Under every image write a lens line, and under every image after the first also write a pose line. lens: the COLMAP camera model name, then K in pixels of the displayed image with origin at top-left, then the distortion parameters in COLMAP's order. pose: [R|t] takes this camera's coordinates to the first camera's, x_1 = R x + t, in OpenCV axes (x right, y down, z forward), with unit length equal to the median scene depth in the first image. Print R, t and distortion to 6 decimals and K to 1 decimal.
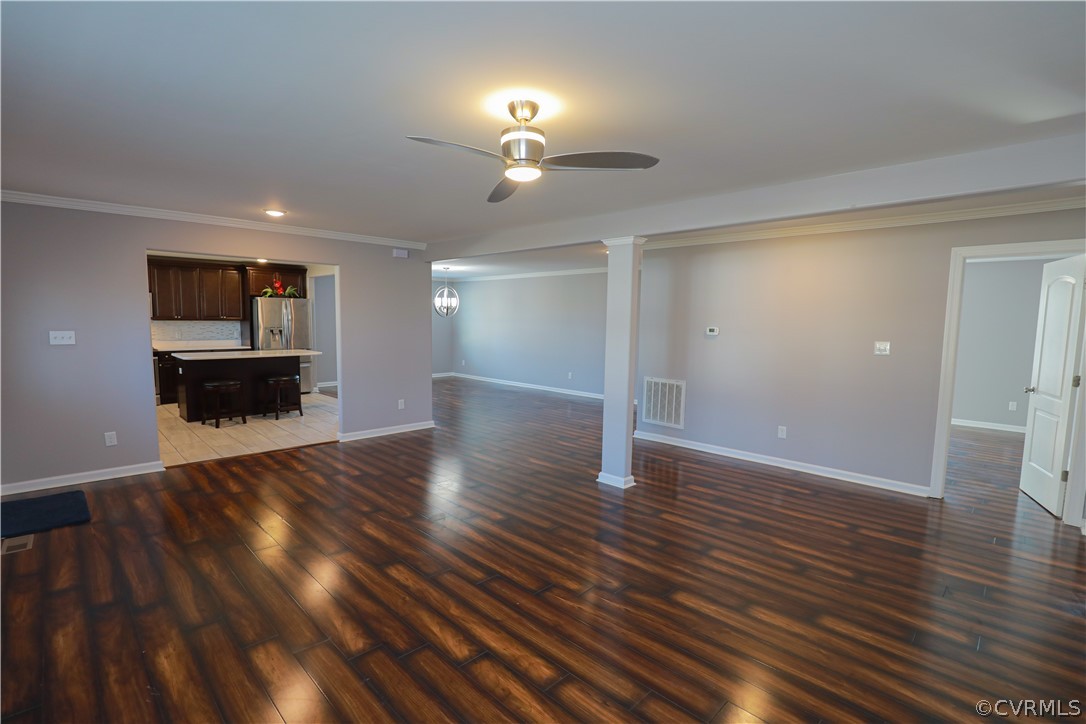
lens RADIAL K [[503.8, 0, 543.6], [0, 503.8, 366.0], [0, 0, 1]] dist [-0.036167, 0.006038]
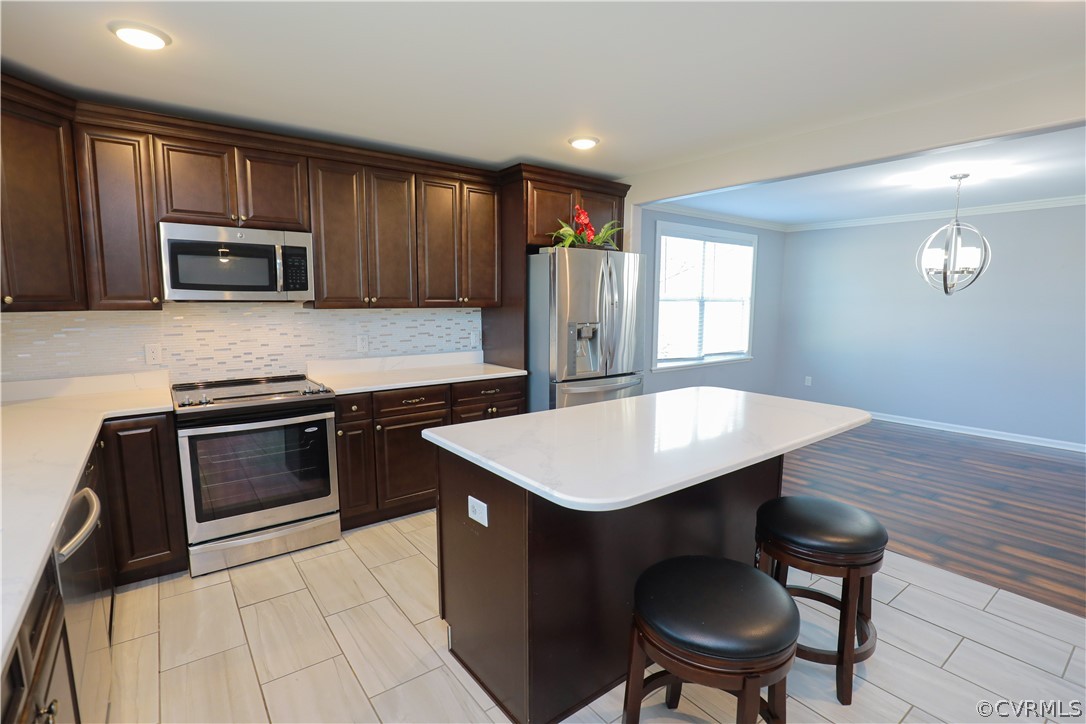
lens RADIAL K [[516.2, 0, 538.8], [0, 516.2, 365.9], [0, 0, 1]] dist [-0.029351, 0.000797]
pose [[0.989539, 0.003954, -0.144209, -0.747948], [0.000419, 0.999541, 0.030281, -0.080411], [0.144263, -0.030025, 0.989084, 0.842037]]
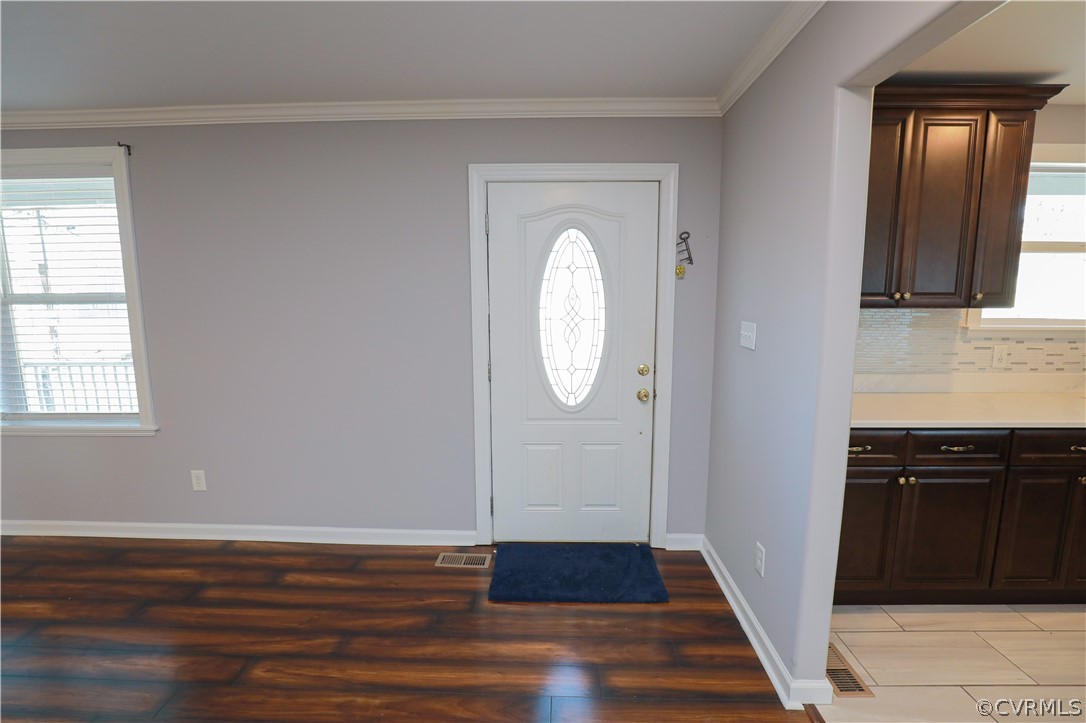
lens RADIAL K [[501.4, 0, 543.4], [0, 501.4, 366.9], [0, 0, 1]] dist [-0.032927, 0.006028]
pose [[-0.725504, 0.084392, -0.683024, -0.308447], [-0.072164, 0.977654, 0.197447, -0.077538], [0.684424, 0.192538, -0.703202, 0.834721]]
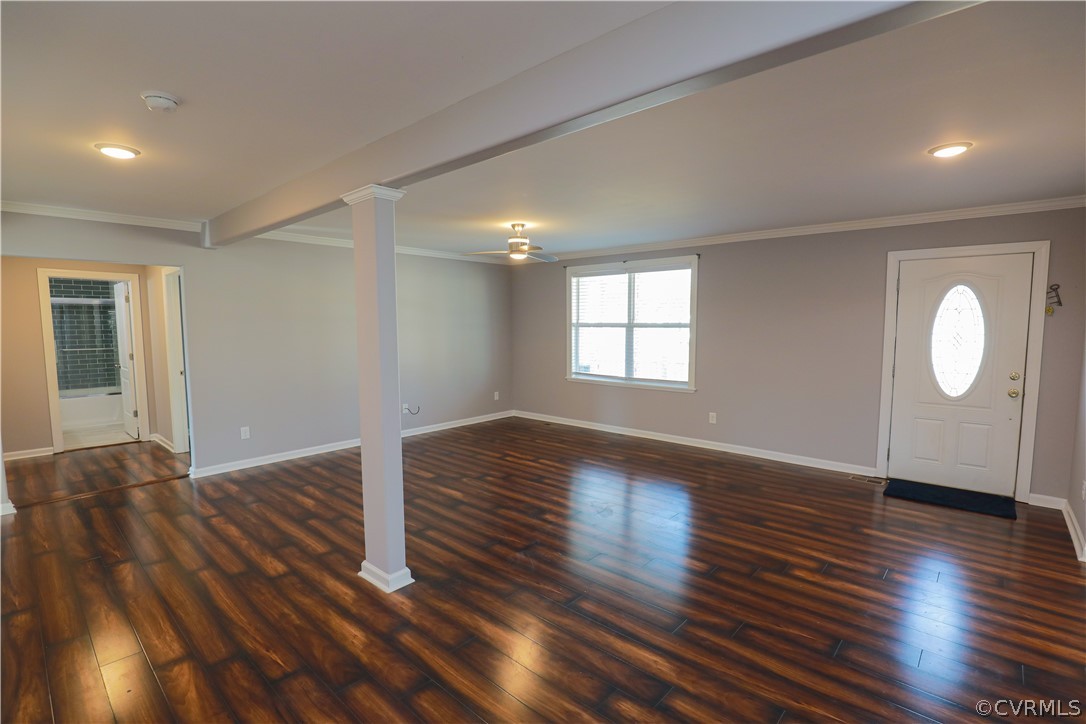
lens RADIAL K [[503.8, 0, 543.6], [0, 503.8, 366.0], [0, 0, 1]] dist [-0.036167, 0.006038]
pose [[-0.998817, -0.008210, -0.047932, -0.018064], [-0.016475, 0.984488, 0.174677, -0.110564], [0.045755, 0.175260, -0.983458, 1.194770]]
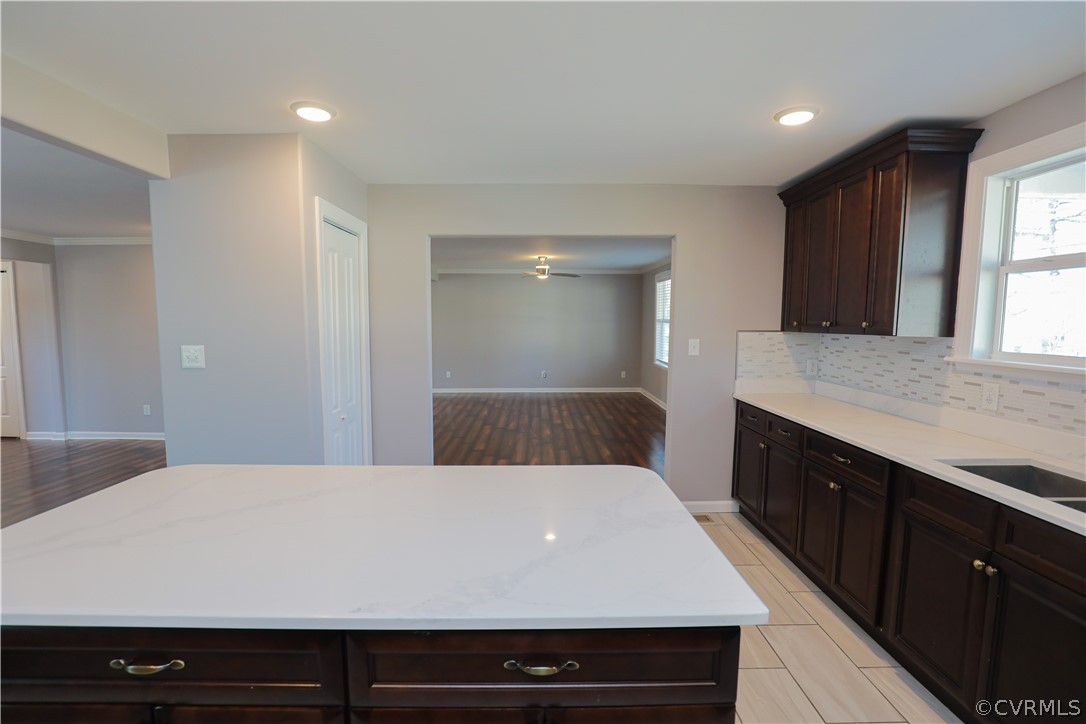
lens RADIAL K [[501.4, 0, 543.4], [0, 501.4, 367.4], [0, 0, 1]] dist [-0.032927, 0.006028]
pose [[-0.714541, -0.082599, 0.694700, -0.917731], [0.051418, 0.984119, 0.169898, -0.131455], [-0.697701, 0.157120, -0.698947, 1.294719]]
